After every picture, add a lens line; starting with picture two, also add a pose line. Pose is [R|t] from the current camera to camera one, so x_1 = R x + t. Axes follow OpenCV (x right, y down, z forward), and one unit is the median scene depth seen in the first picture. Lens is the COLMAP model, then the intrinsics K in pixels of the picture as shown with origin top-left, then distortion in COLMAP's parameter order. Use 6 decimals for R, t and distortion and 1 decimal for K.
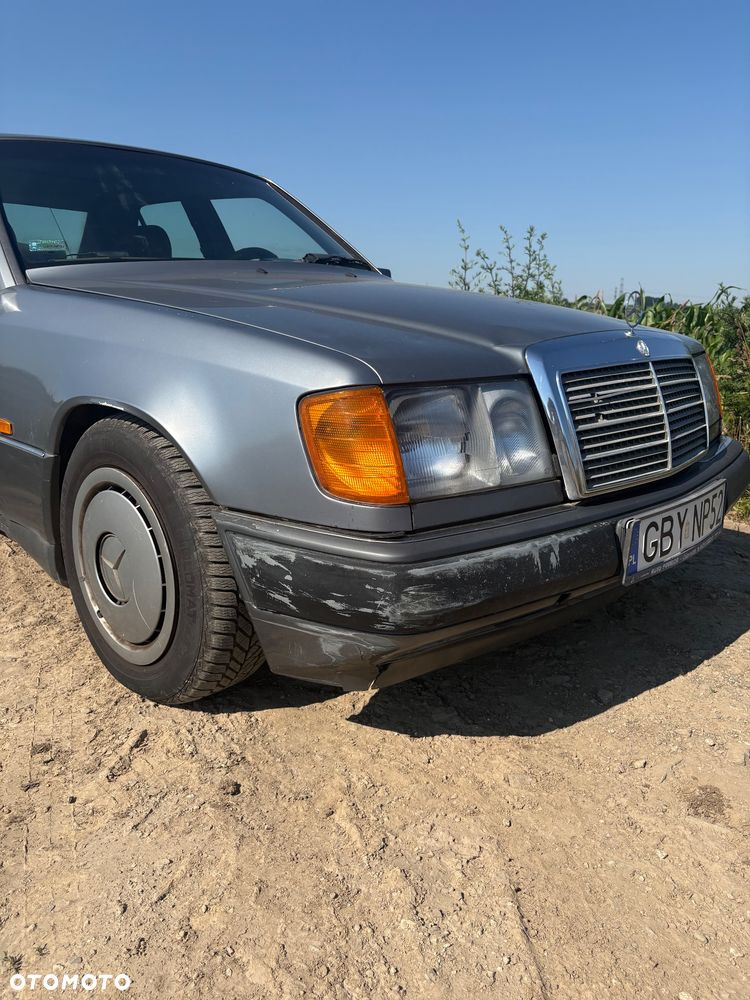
lens RADIAL K [[784.2, 0, 377.1], [0, 784.2, 506.0], [0, 0, 1]] dist [0.011468, -0.038504]
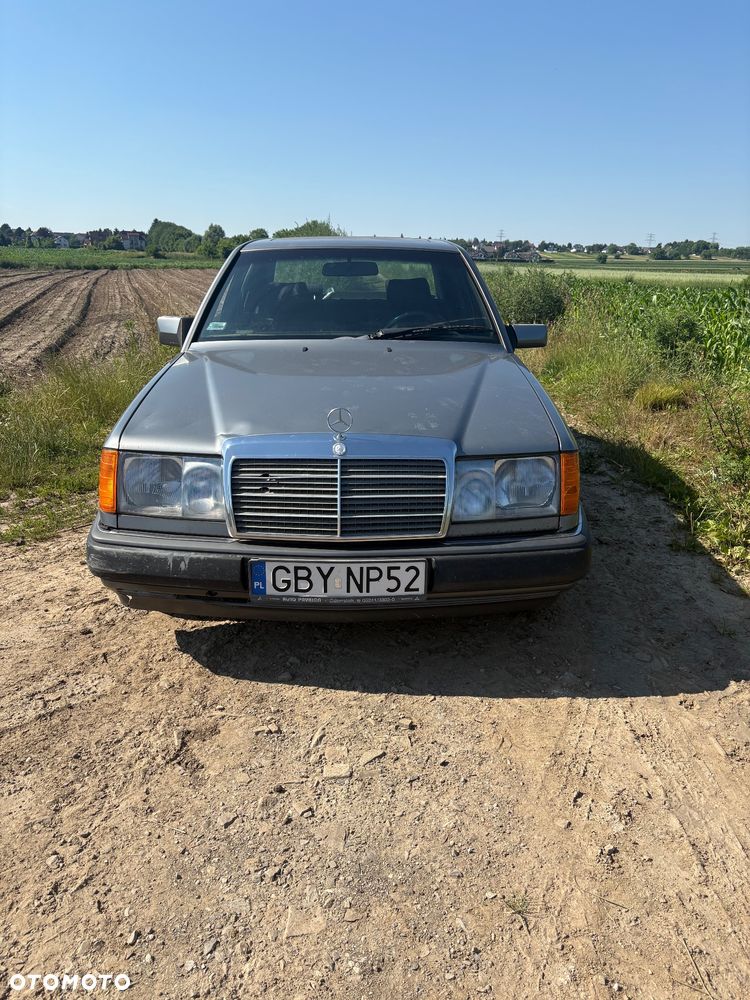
lens RADIAL K [[795.4, 0, 375.0], [0, 795.4, 500.0], [0, 0, 1]] dist [0.052891, -0.062541]
pose [[0.687845, 0.211680, -0.694306, 1.868399], [-0.183888, 0.976146, 0.115430, -0.386791], [0.702178, 0.048276, 0.710363, 0.050553]]
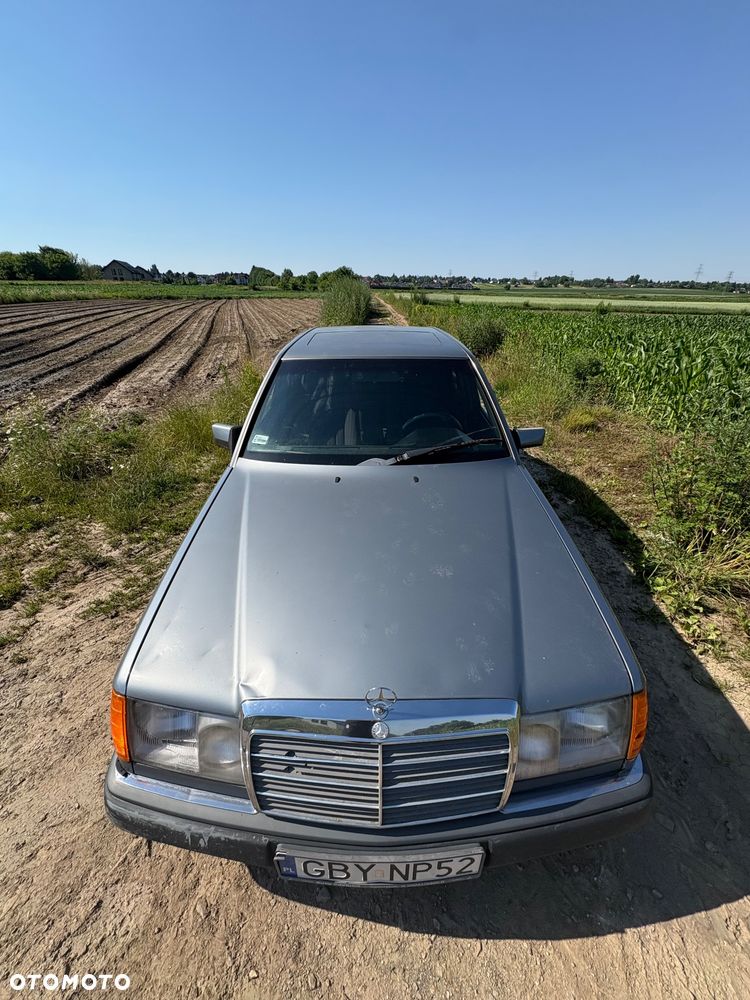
lens RADIAL K [[408.1, 0, 372.3], [0, 408.1, 494.3], [0, 0, 1]] dist [-0.000548, -0.000716]
pose [[0.679891, 0.332784, -0.653454, 0.809930], [-0.177188, 0.939247, 0.293973, -0.933804], [0.711585, -0.084085, 0.697551, 0.816784]]
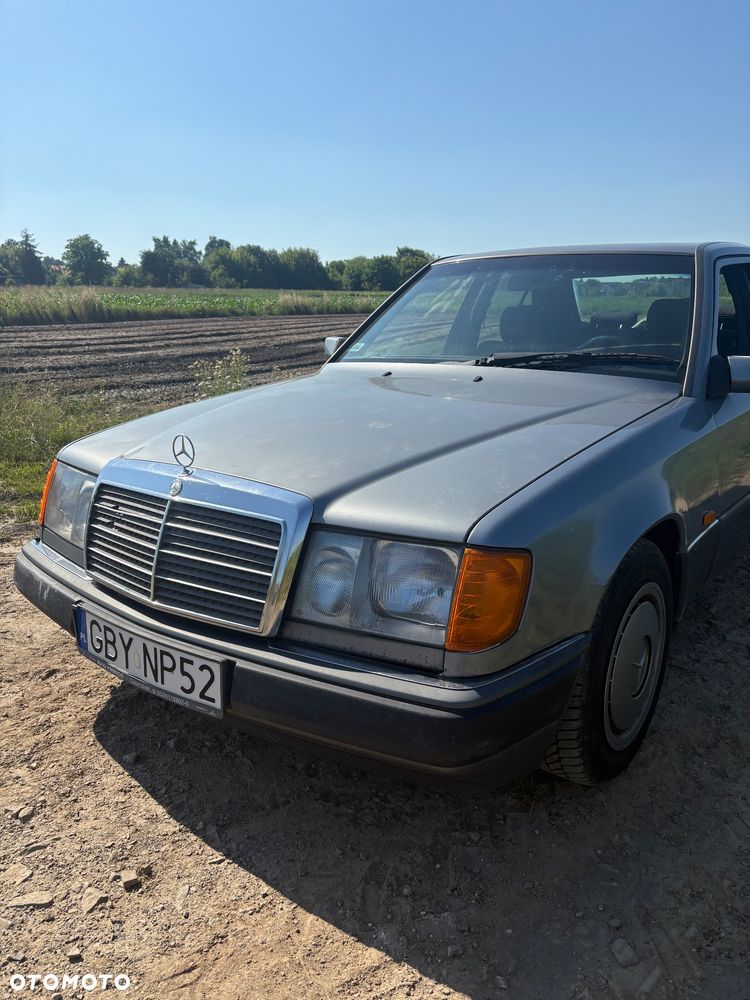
lens RADIAL K [[784.6, 0, 375.0], [0, 784.6, 500.0], [0, 0, 1]] dist [0.016187, -0.052430]
pose [[0.090286, 0.235733, -0.967615, 1.879532], [-0.245519, 0.946865, 0.207769, -0.635134], [0.965178, 0.218809, 0.143365, 1.493900]]
